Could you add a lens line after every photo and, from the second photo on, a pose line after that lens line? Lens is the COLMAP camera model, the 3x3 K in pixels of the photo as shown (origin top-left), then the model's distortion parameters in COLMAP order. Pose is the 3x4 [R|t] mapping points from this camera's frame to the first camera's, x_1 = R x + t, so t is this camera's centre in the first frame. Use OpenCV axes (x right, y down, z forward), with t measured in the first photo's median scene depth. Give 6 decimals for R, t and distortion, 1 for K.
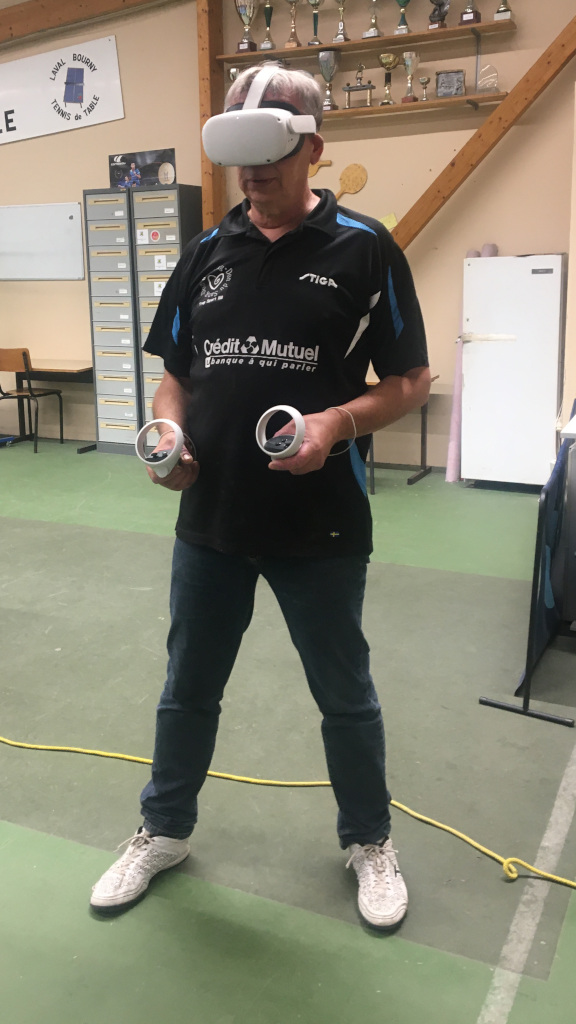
lens RADIAL K [[1077.4, 0, 287.7], [0, 1077.4, 514.7], [0, 0, 1]] dist [-0.020255, 0.000000]
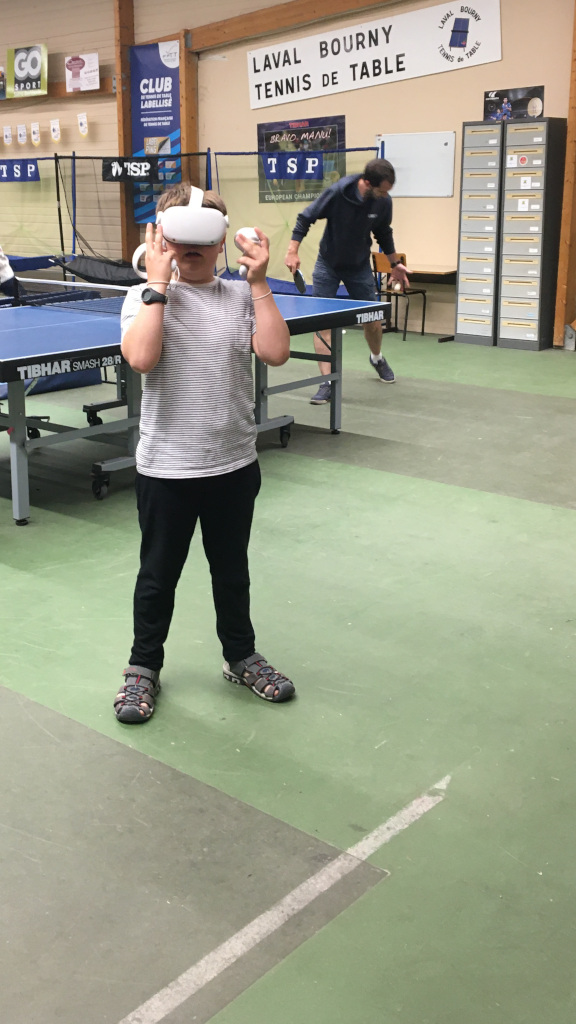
lens RADIAL K [[1077.4, 0, 285.0], [0, 1077.4, 506.4], [0, 0, 1]] dist [-0.020255, 0.000000]
pose [[0.959785, 0.074454, -0.270684, -0.022118], [-0.056388, 0.995668, 0.073930, 0.050091], [0.275016, -0.055693, 0.959825, -0.236183]]
